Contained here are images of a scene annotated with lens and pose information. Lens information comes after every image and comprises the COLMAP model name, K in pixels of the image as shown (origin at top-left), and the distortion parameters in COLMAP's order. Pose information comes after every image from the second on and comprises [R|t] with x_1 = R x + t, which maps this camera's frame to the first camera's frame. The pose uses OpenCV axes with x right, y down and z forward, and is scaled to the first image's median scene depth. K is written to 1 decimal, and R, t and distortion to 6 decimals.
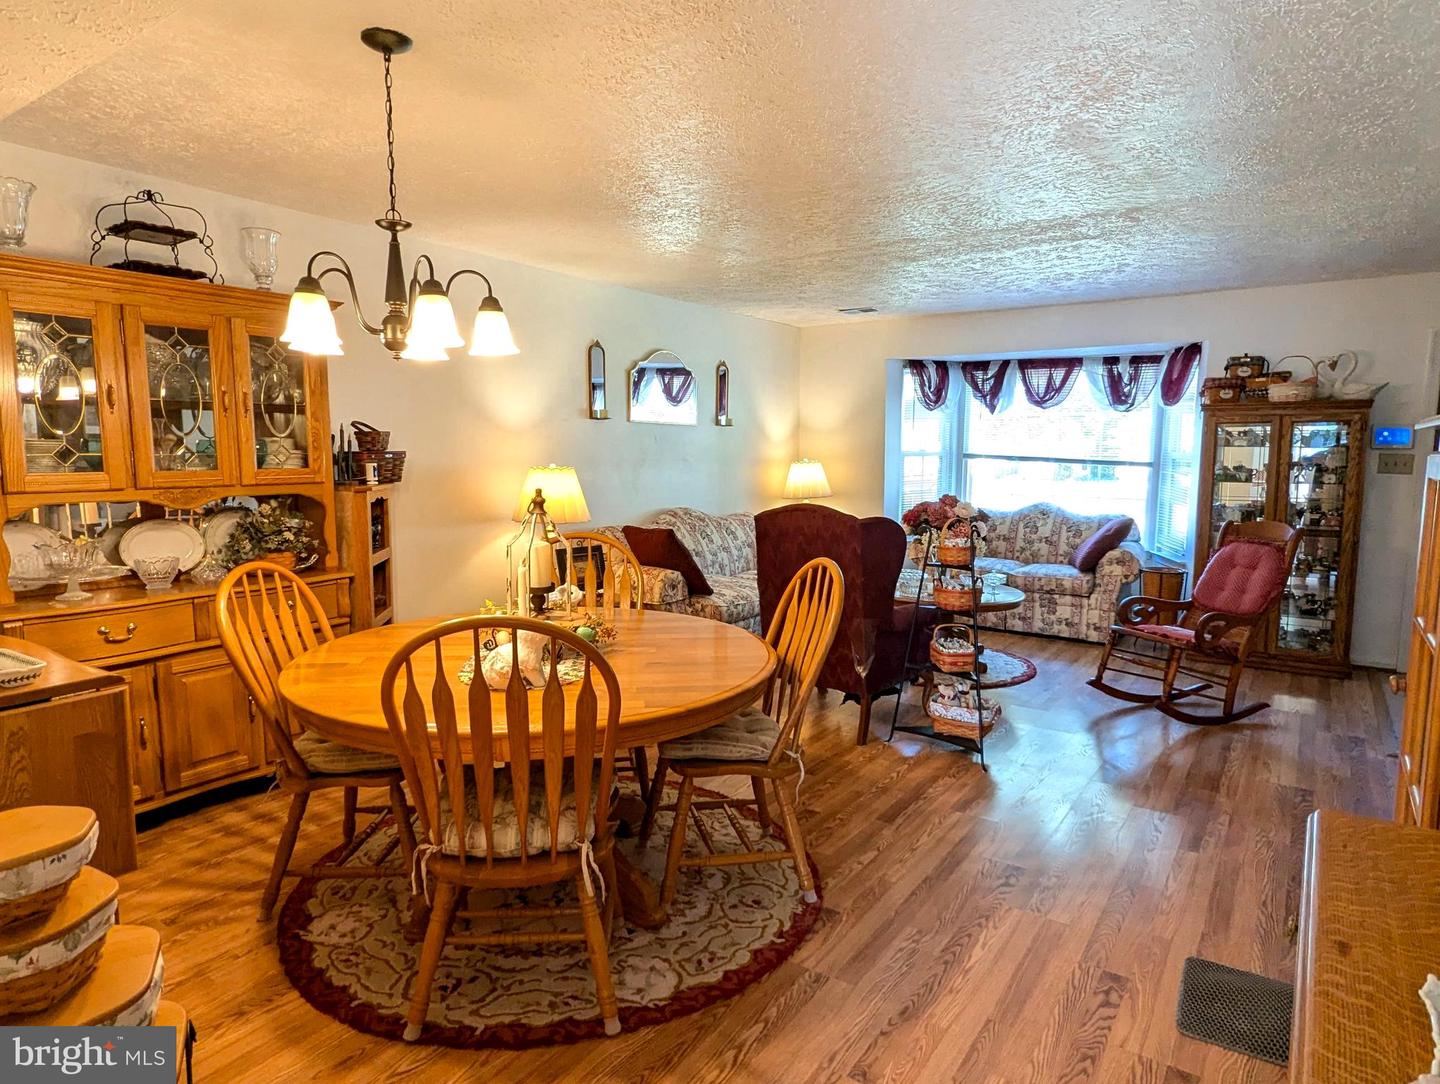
lens RADIAL K [[857.7, 0, 718.6], [0, 857.7, 545.4], [0, 0, 1]] dist [0.001994, -0.003014]
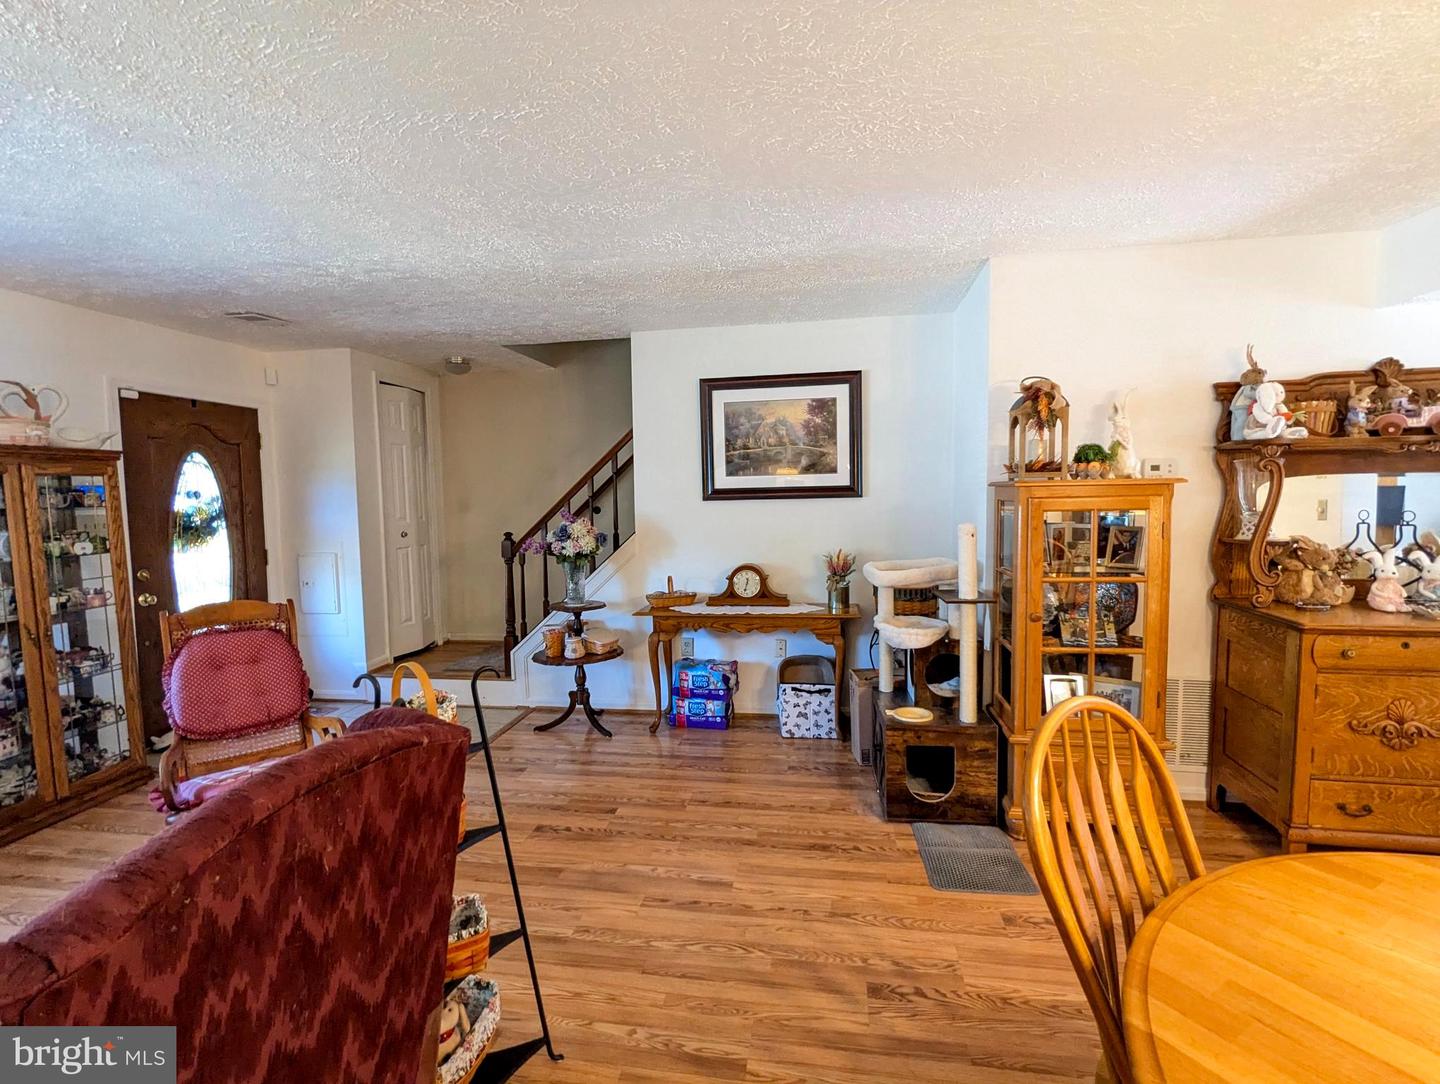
lens RADIAL K [[683.7, 0, 719.0], [0, 683.7, 543.7], [0, 0, 1]] dist [0.002002, -0.001203]
pose [[-0.429233, -0.065610, 0.900808, -0.096820], [0.118187, 0.984702, 0.128036, -0.094335], [-0.895428, 0.161421, -0.414912, 0.747530]]
